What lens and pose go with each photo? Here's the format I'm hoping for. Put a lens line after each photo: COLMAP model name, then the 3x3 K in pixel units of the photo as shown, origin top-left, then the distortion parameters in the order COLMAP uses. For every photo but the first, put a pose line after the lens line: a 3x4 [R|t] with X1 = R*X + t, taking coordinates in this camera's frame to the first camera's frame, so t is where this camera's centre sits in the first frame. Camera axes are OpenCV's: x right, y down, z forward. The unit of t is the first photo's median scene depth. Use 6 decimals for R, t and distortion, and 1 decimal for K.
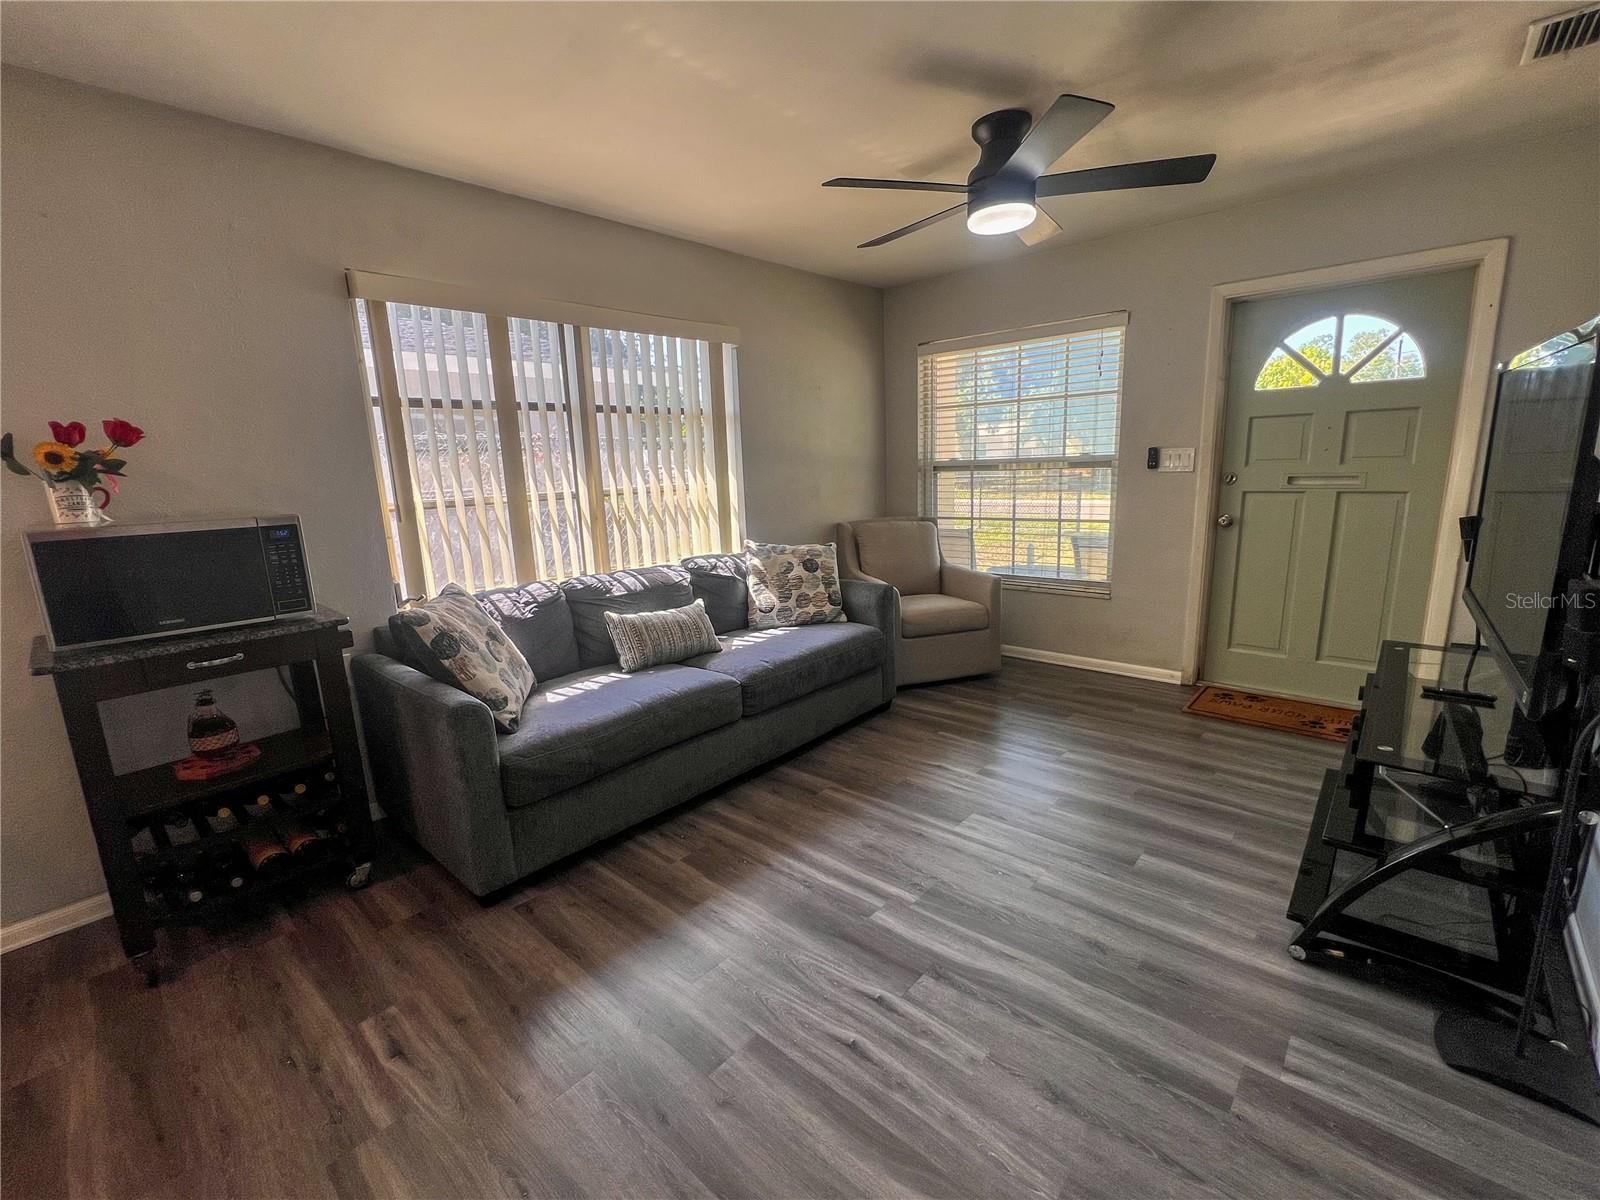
lens RADIAL K [[688.1, 0, 799.0], [0, 688.1, 602.5], [0, 0, 1]] dist [-0.009565, 0.000321]
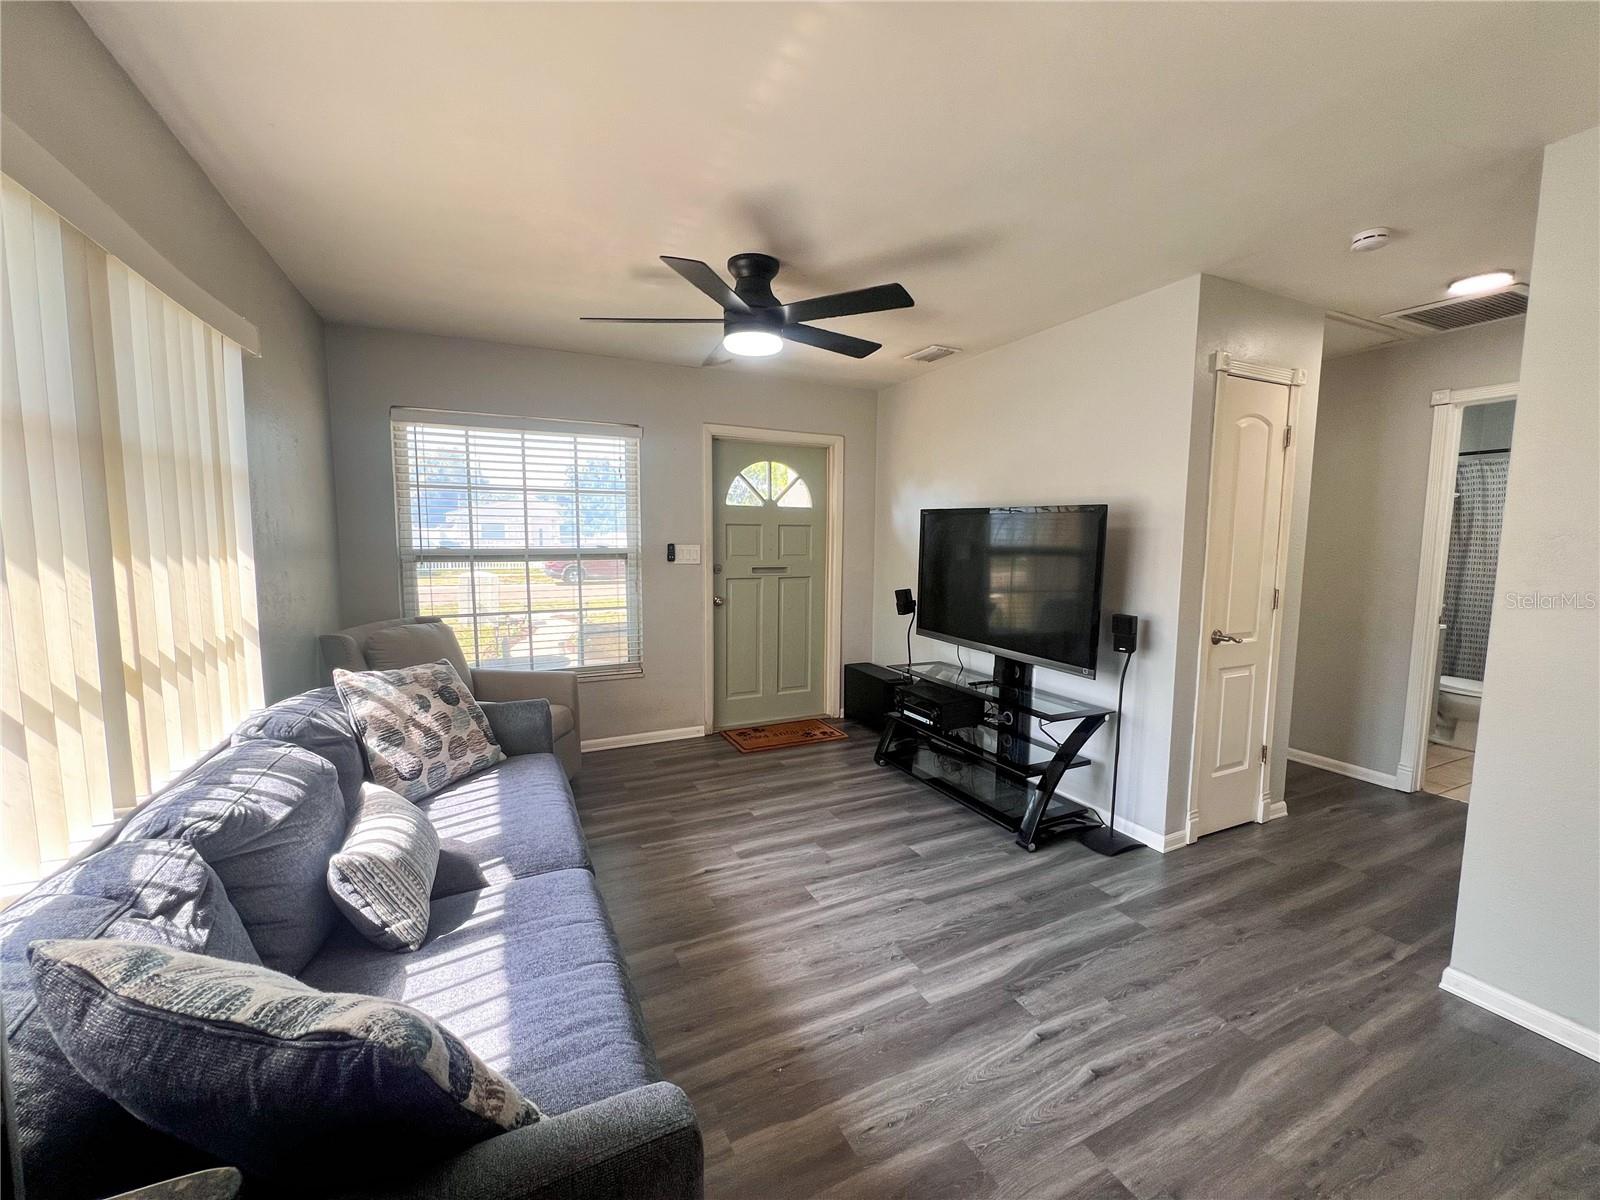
lens RADIAL K [[642.4, 0, 800.9], [0, 642.4, 602.7], [0, 0, 1]] dist [-0.001902, -0.000407]
pose [[0.375566, -0.055184, 0.925151, -0.549261], [0.165551, 0.986166, -0.008382, -0.098964], [-0.911890, 0.156308, 0.379506, 0.490036]]
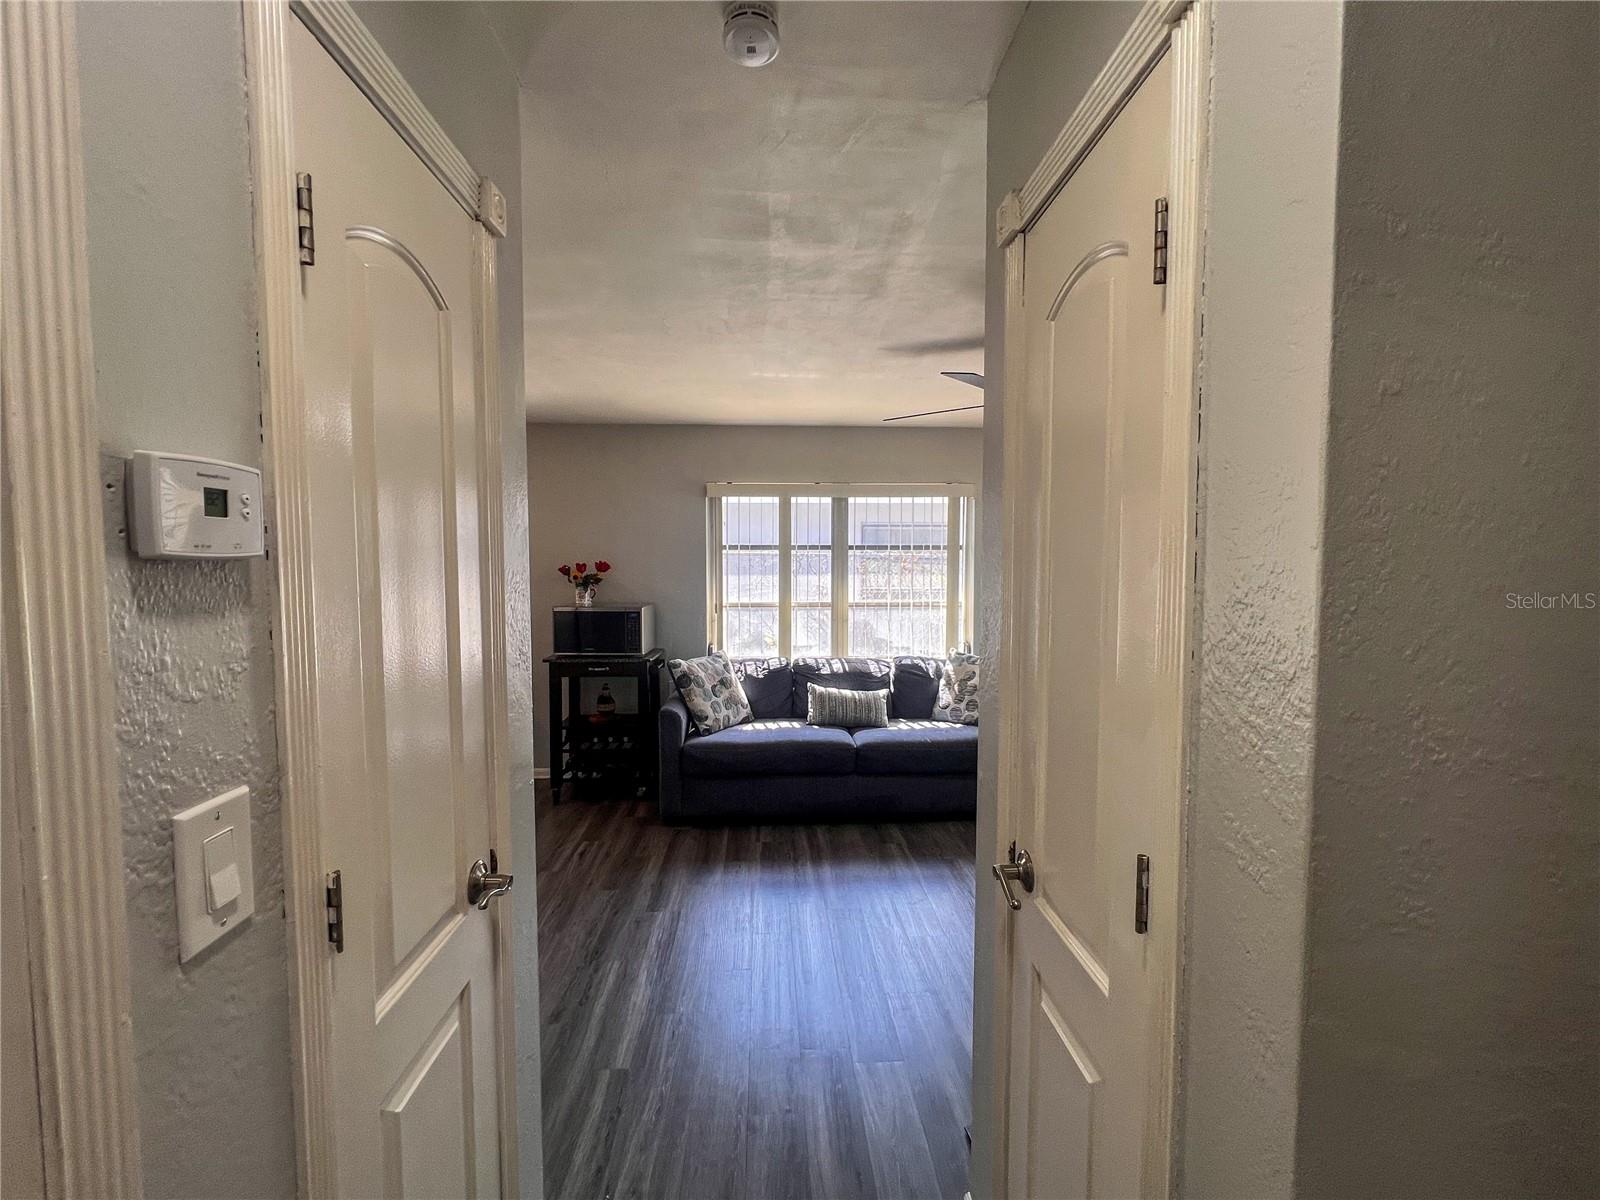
lens RADIAL K [[690.1, 0, 793.7], [0, 690.1, 599.2], [0, 0, 1]] dist [0.001684, -0.000244]
pose [[0.699880, 0.075301, -0.710280, 0.759586], [-0.168047, 0.983872, -0.061281, -0.069565], [0.694211, 0.162250, 0.701246, -0.118633]]
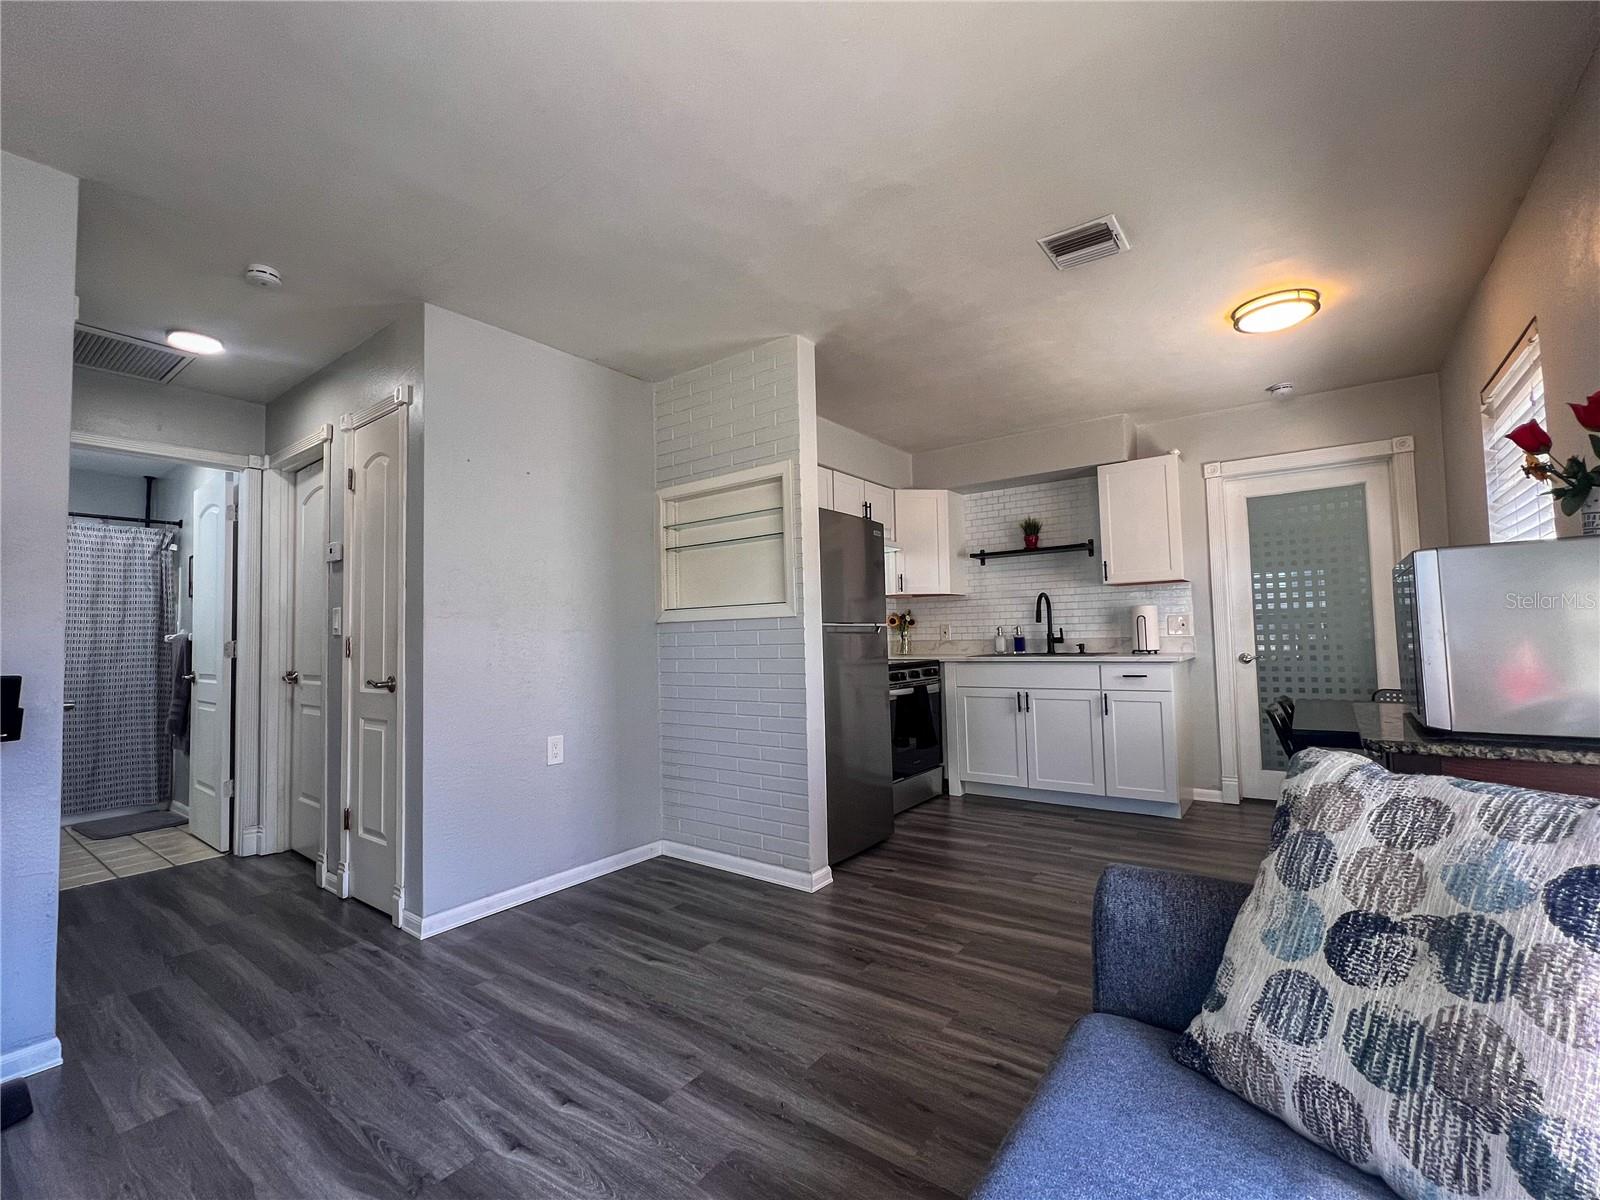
lens RADIAL K [[690.1, 0, 796.0], [0, 690.1, 601.9], [0, 0, 1]] dist [0.001684, -0.000244]
pose [[-0.993714, 0.057900, -0.095814, -0.112826], [0.042486, 0.986884, 0.155738, -0.134010], [0.103575, 0.150688, -0.983141, 1.038005]]
